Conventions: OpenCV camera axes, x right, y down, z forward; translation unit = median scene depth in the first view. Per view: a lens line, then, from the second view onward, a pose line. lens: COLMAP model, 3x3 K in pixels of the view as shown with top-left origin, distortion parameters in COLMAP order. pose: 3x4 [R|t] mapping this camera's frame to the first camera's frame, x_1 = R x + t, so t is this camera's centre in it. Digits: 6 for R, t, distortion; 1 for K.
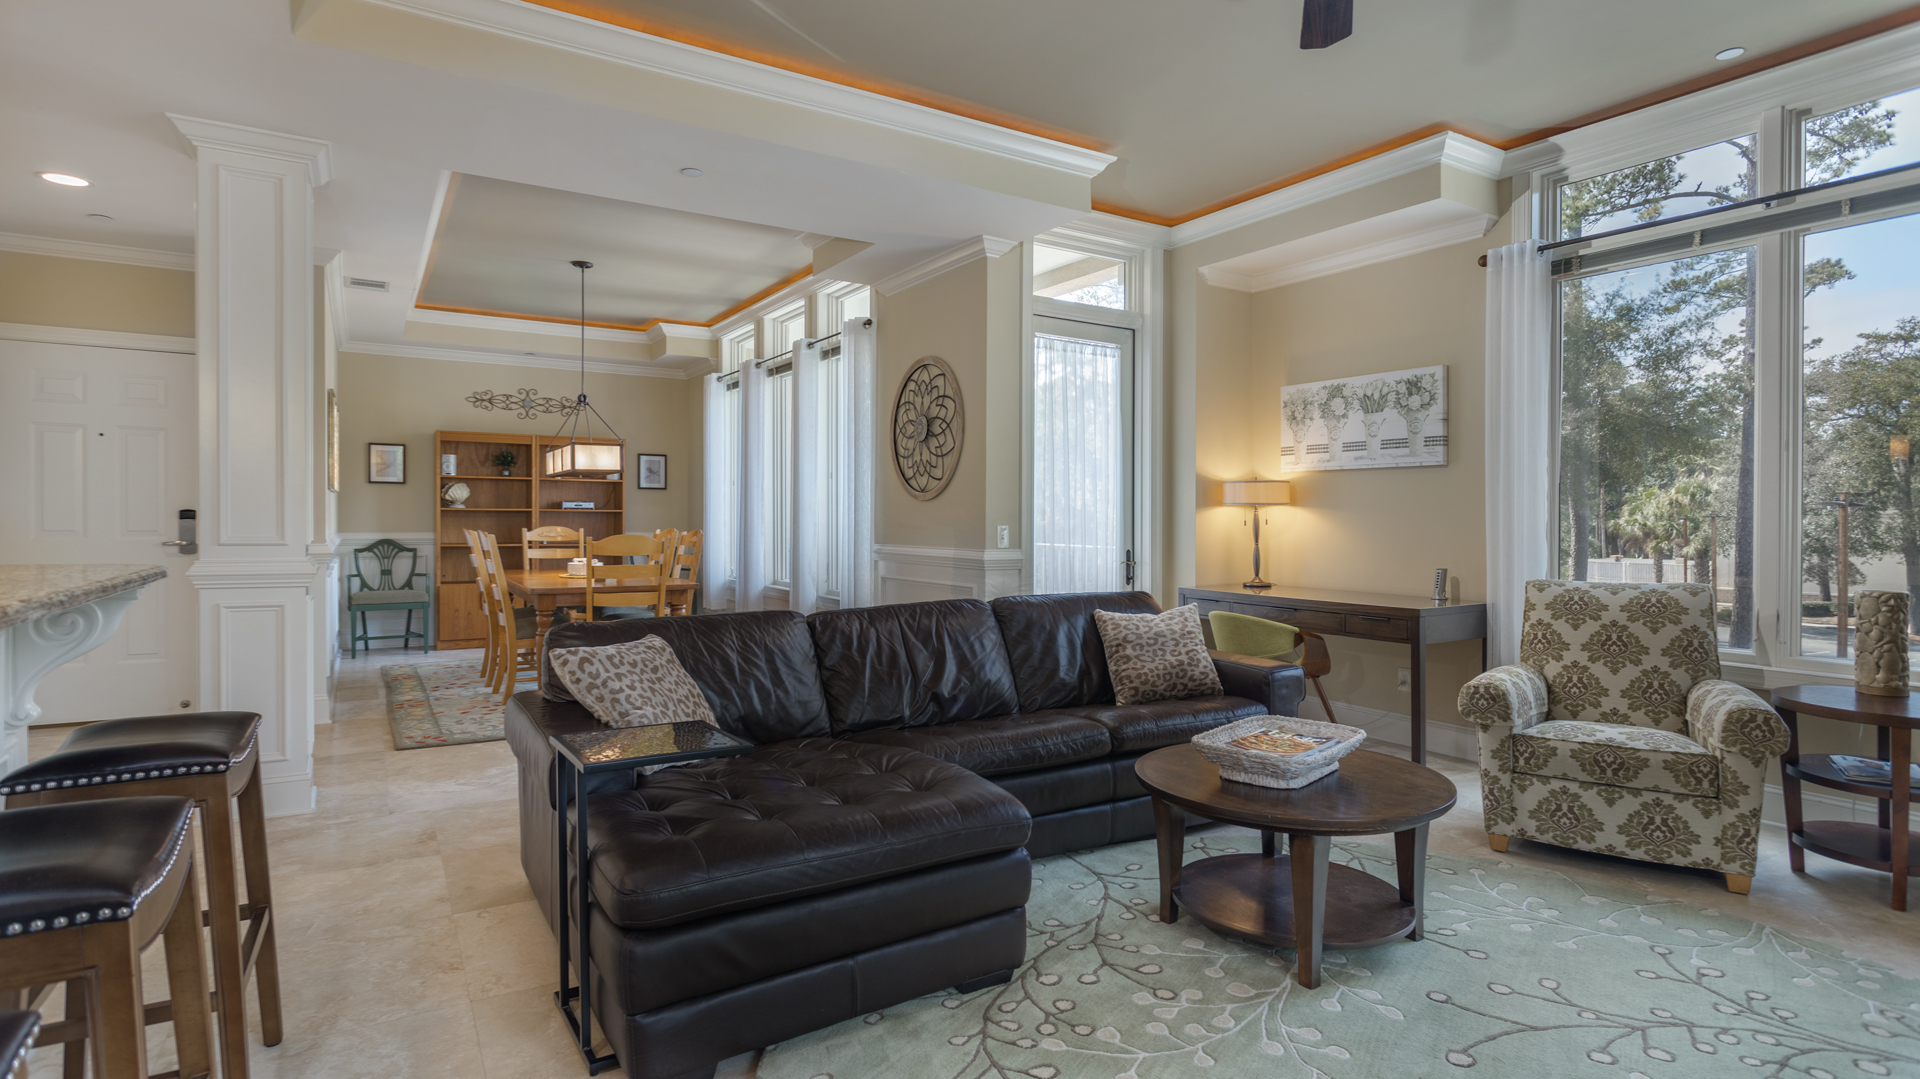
lens RADIAL K [[971.3, 0, 960.0], [0, 971.3, 539.5], [0, 0, 1]] dist [-0.004888, -0.000333]
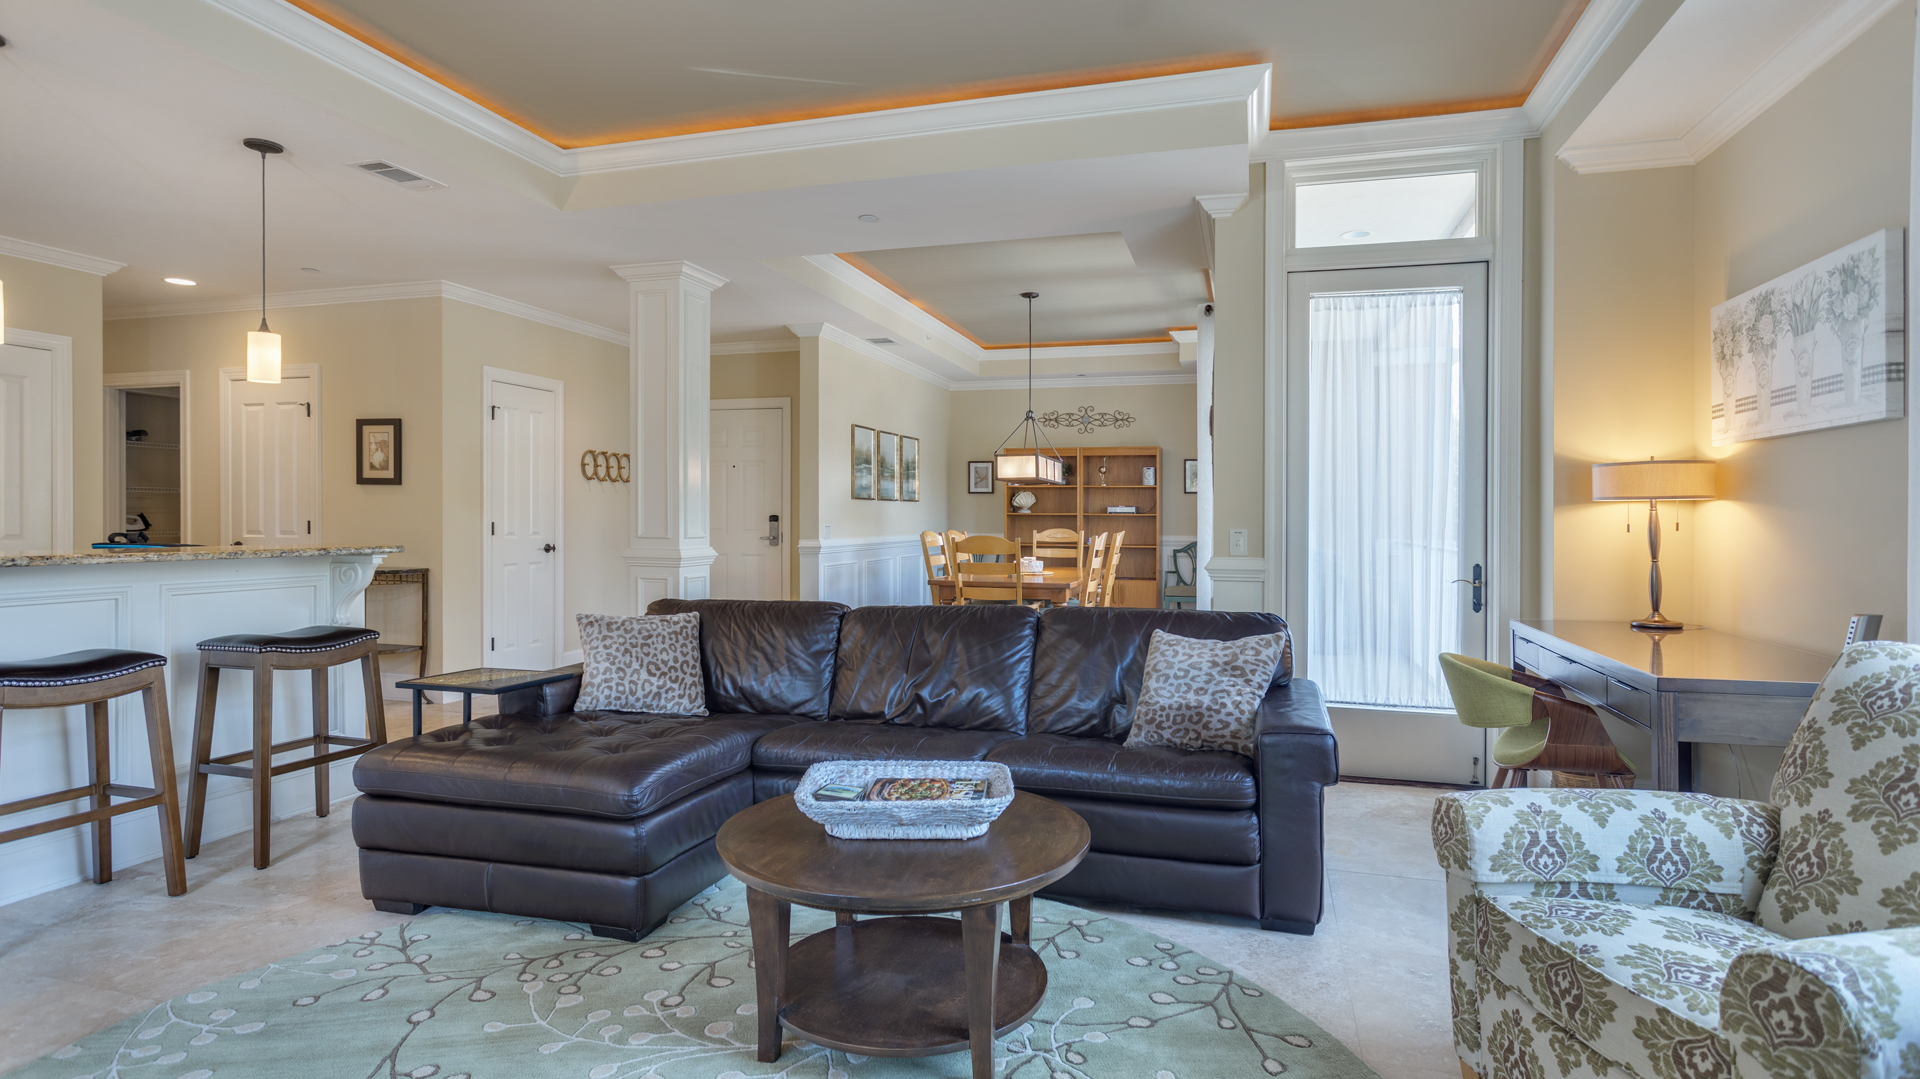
lens RADIAL K [[971.7, 0, 960.0], [0, 971.7, 539.5], [0, 0, 1]] dist [0.001071, 0.000579]
pose [[0.664897, 0.013988, -0.746804, 0.471513], [-0.018163, 0.999832, 0.002556, -0.002826], [0.746714, 0.011865, 0.665039, 0.231074]]
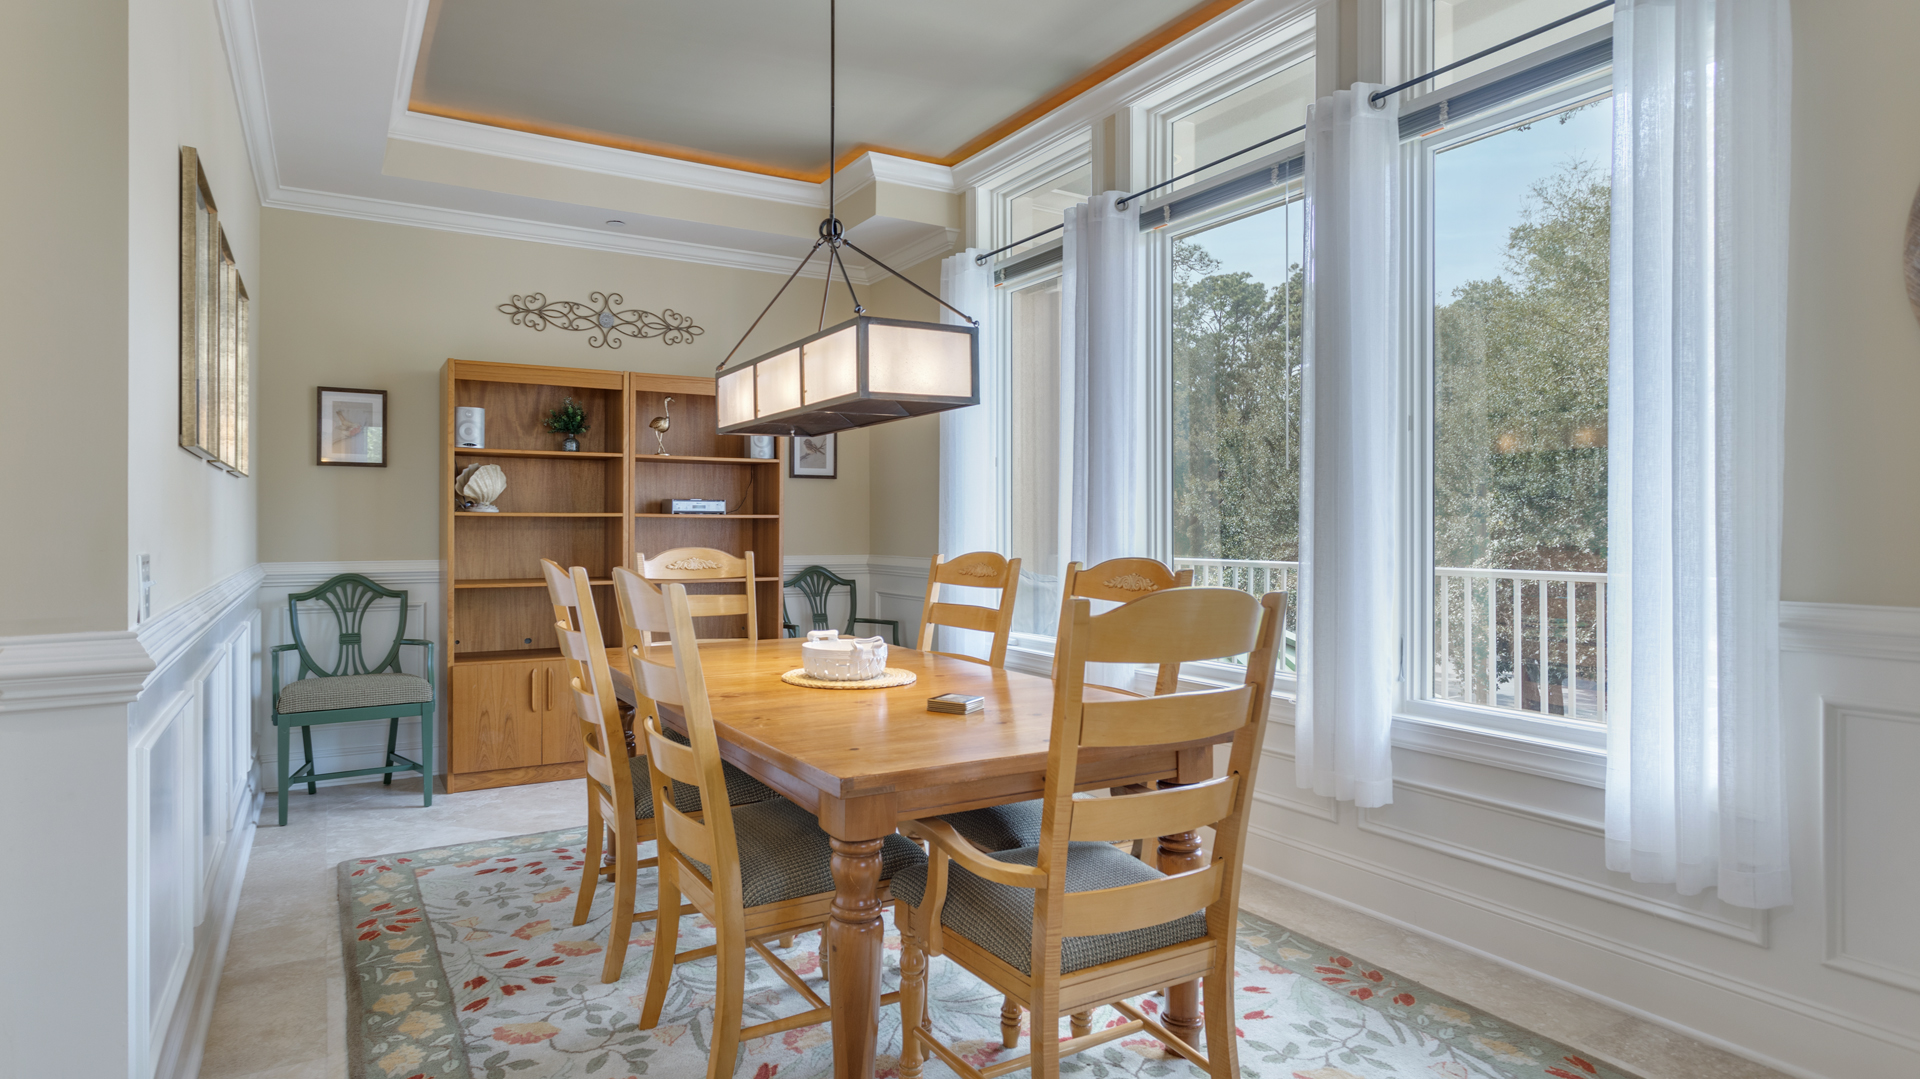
lens RADIAL K [[1024.5, 0, 894.8], [0, 1024.5, 535.2], [0, 0, 1]] dist [0.000244, 0.000124]
pose [[0.998927, -0.005265, -0.046009, -0.409775], [0.004546, 0.999866, -0.015733, -0.015838], [0.046085, 0.015507, 0.998817, 0.693011]]
